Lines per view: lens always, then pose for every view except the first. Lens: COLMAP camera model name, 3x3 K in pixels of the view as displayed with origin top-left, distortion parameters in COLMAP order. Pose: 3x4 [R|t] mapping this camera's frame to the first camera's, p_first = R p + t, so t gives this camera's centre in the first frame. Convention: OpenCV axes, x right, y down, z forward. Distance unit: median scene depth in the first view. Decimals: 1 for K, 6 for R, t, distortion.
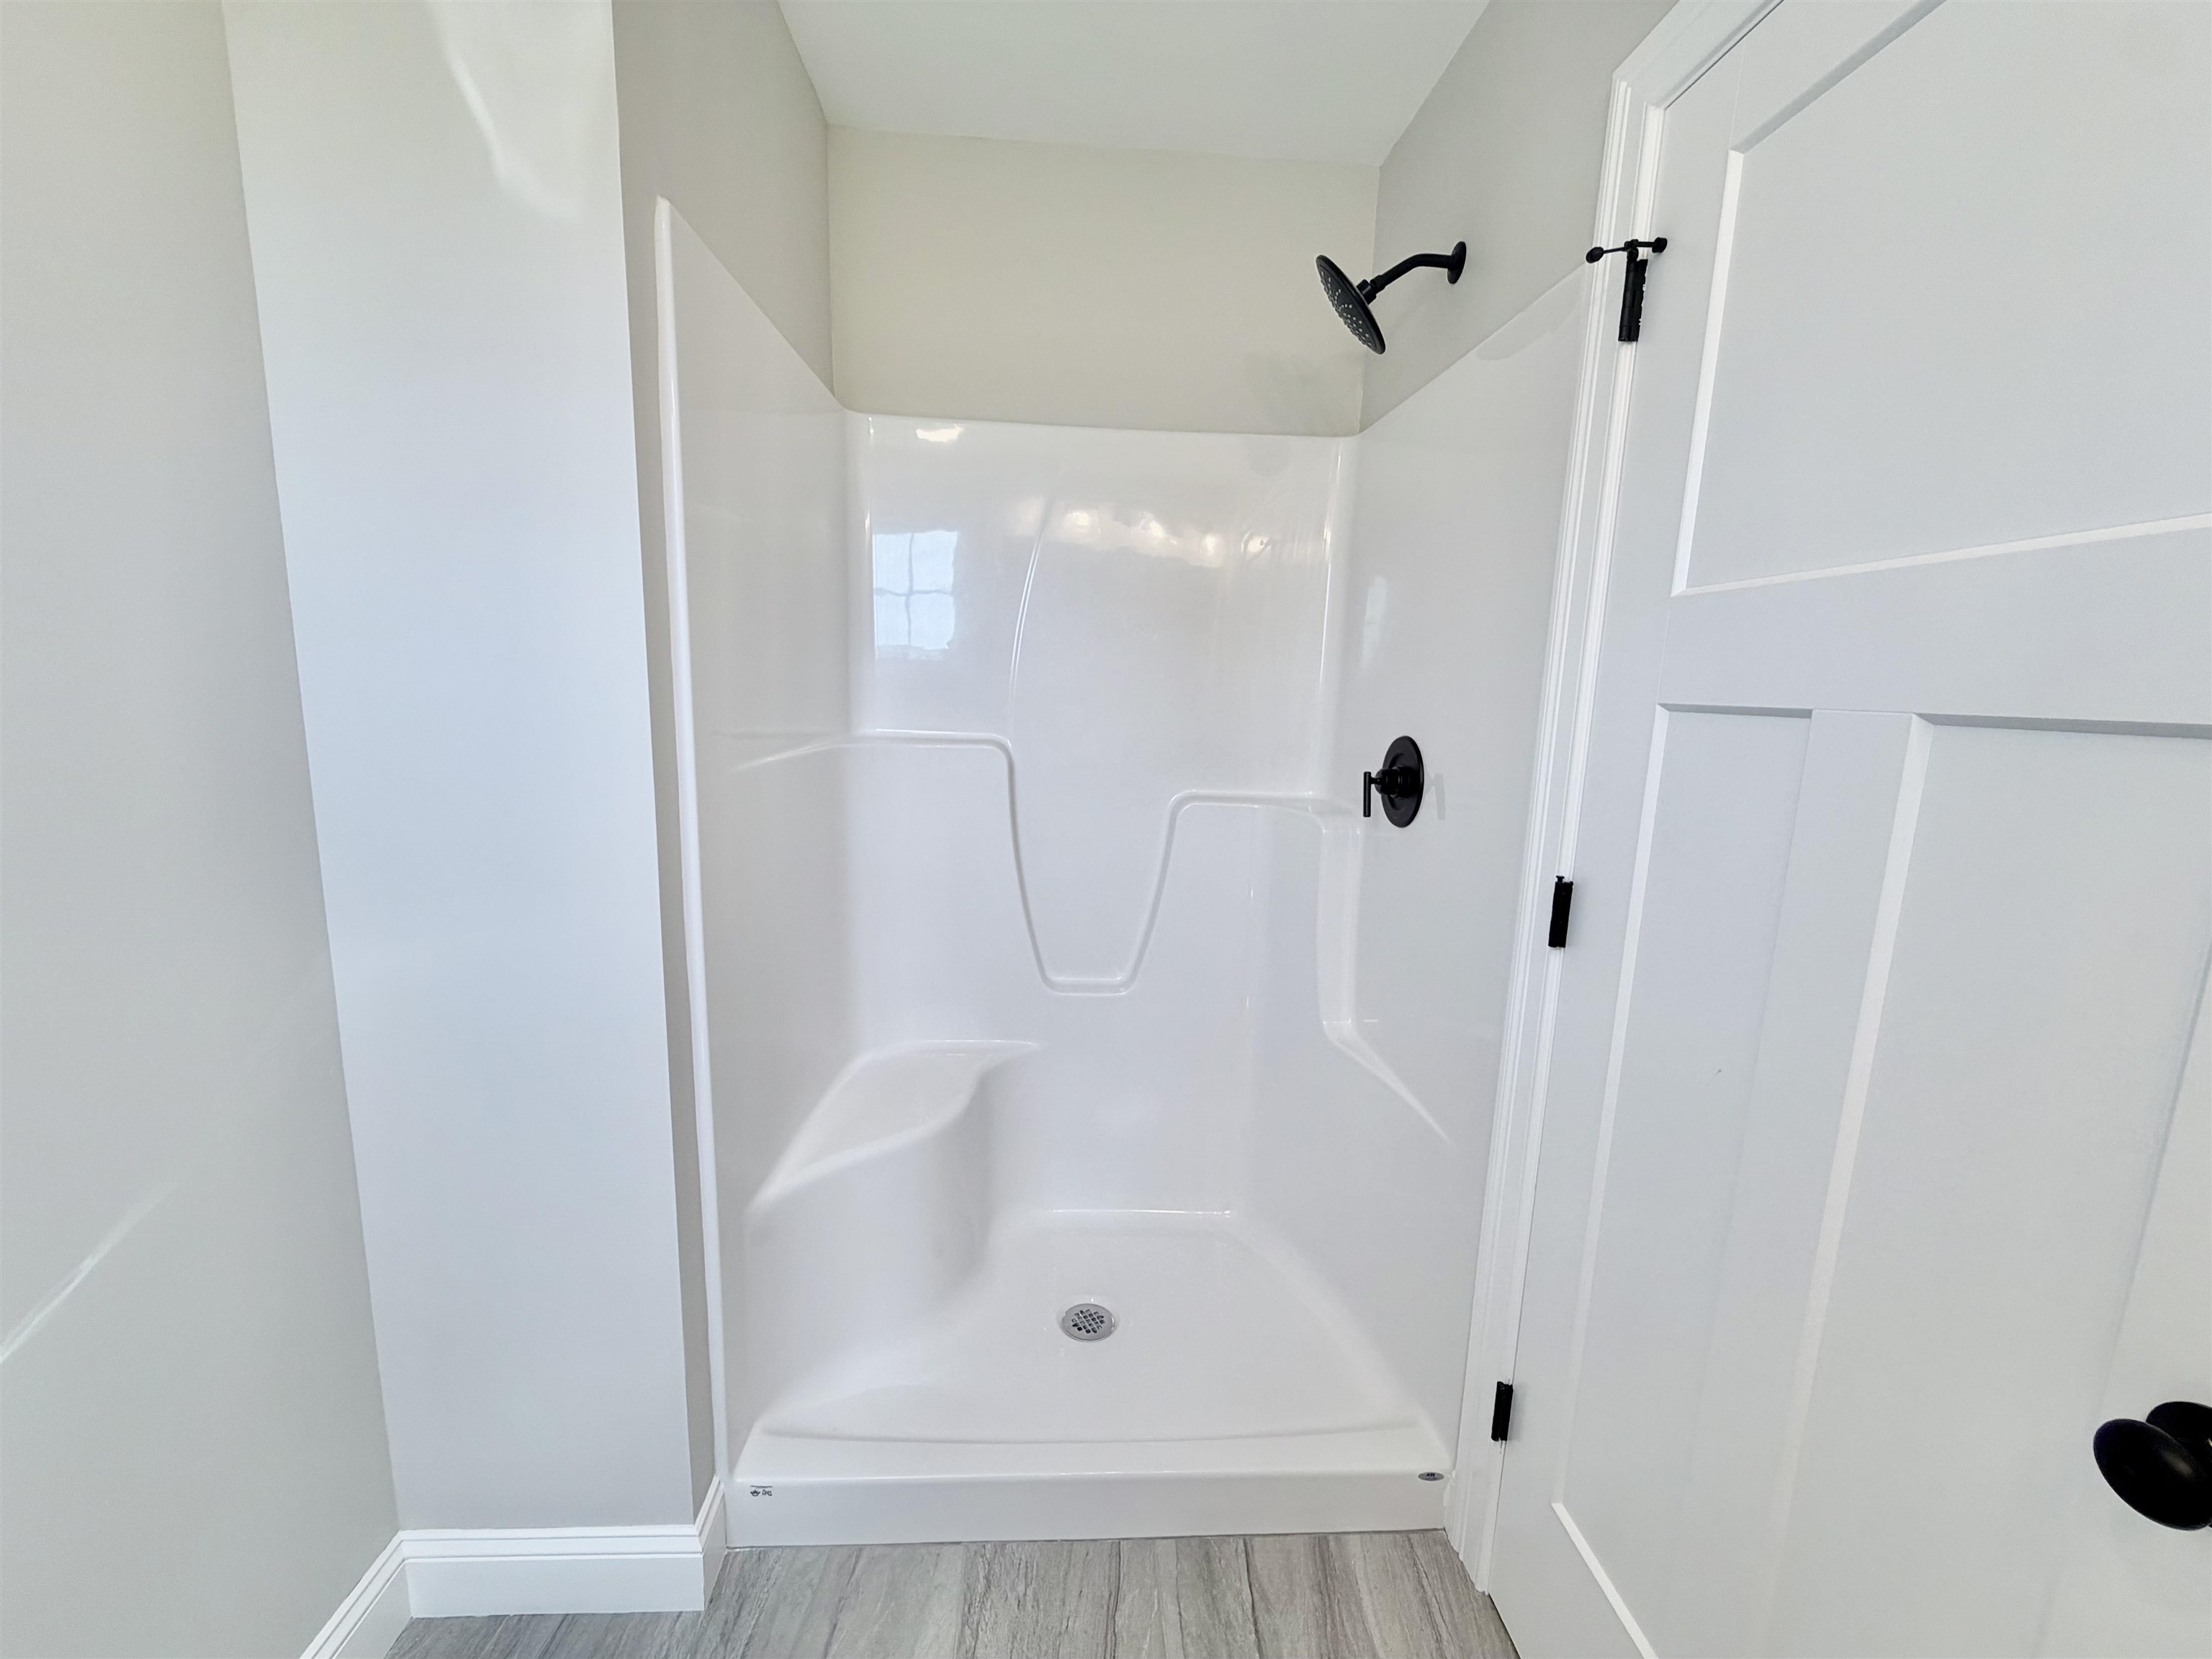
lens RADIAL K [[882.5, 0, 1105.3], [0, 882.5, 828.8], [0, 0, 1]] dist [-0.000450, -0.000308]
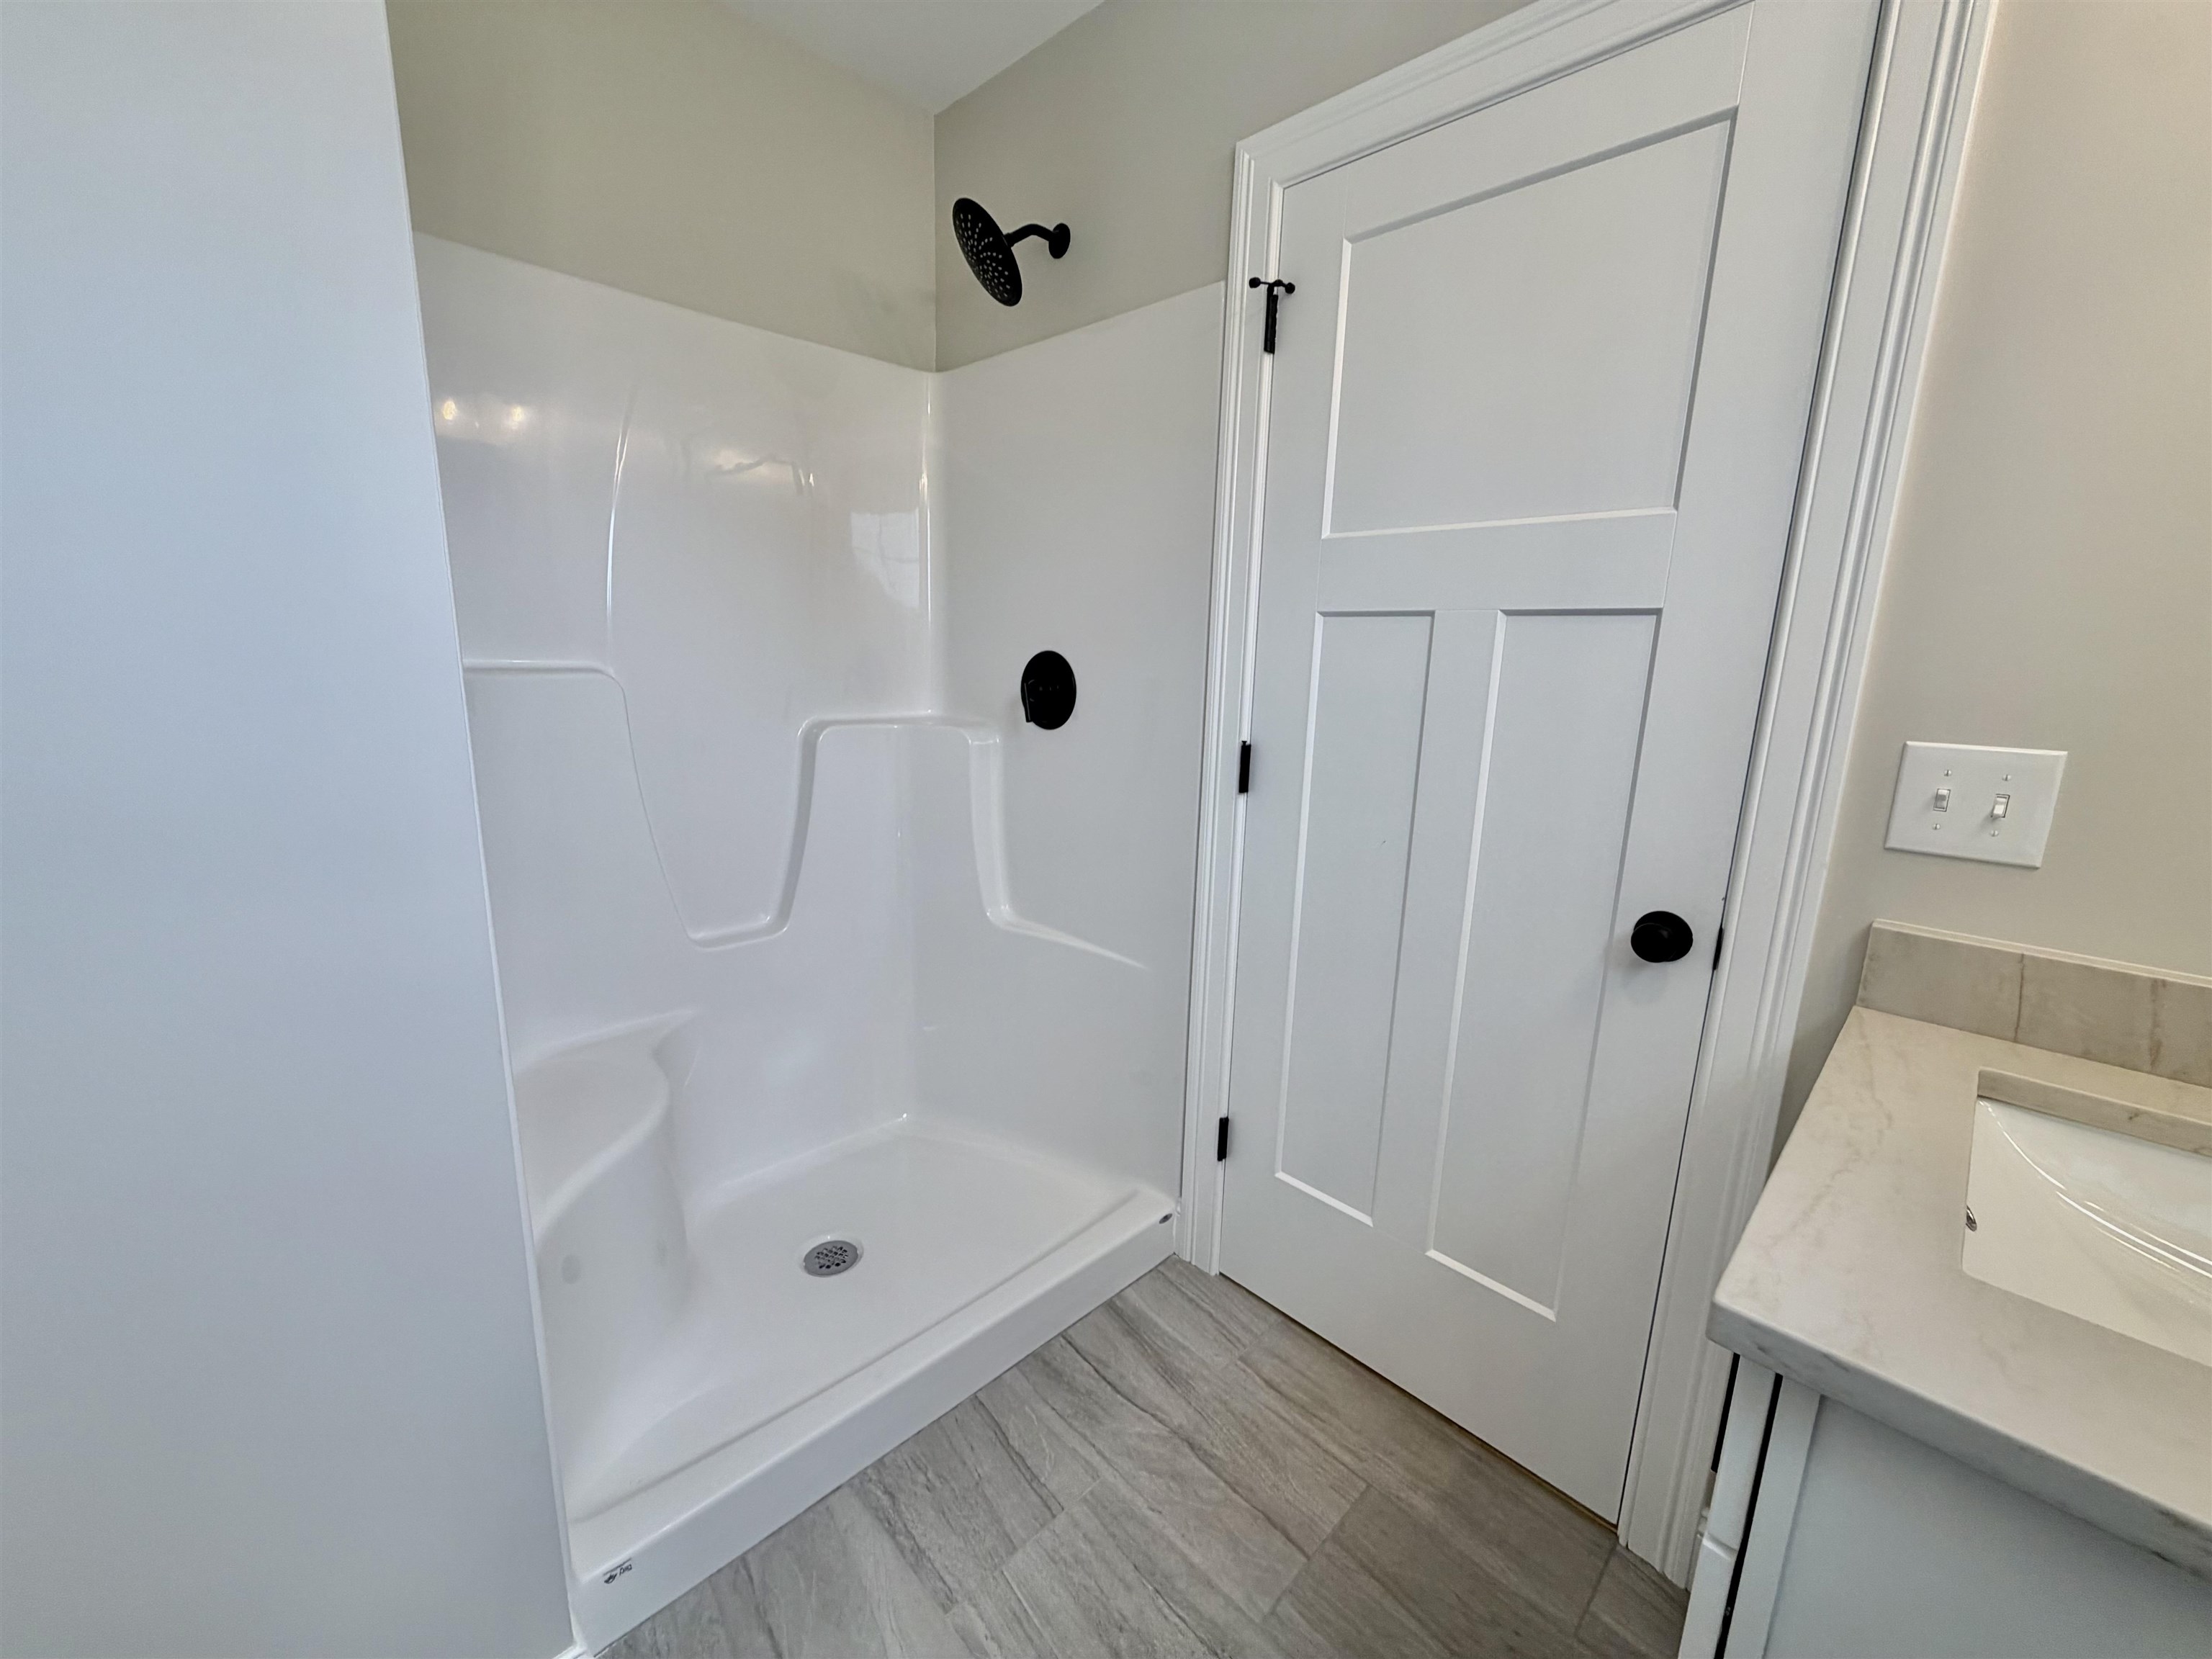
lens RADIAL K [[882.5, 0, 1101.6], [0, 882.5, 830.1], [0, 0, 1]] dist [-0.000450, -0.000308]
pose [[0.748791, -0.144835, 0.646788, -0.492661], [0.105442, 0.989436, 0.099493, 0.026506], [-0.654365, -0.006301, 0.756152, 0.082265]]
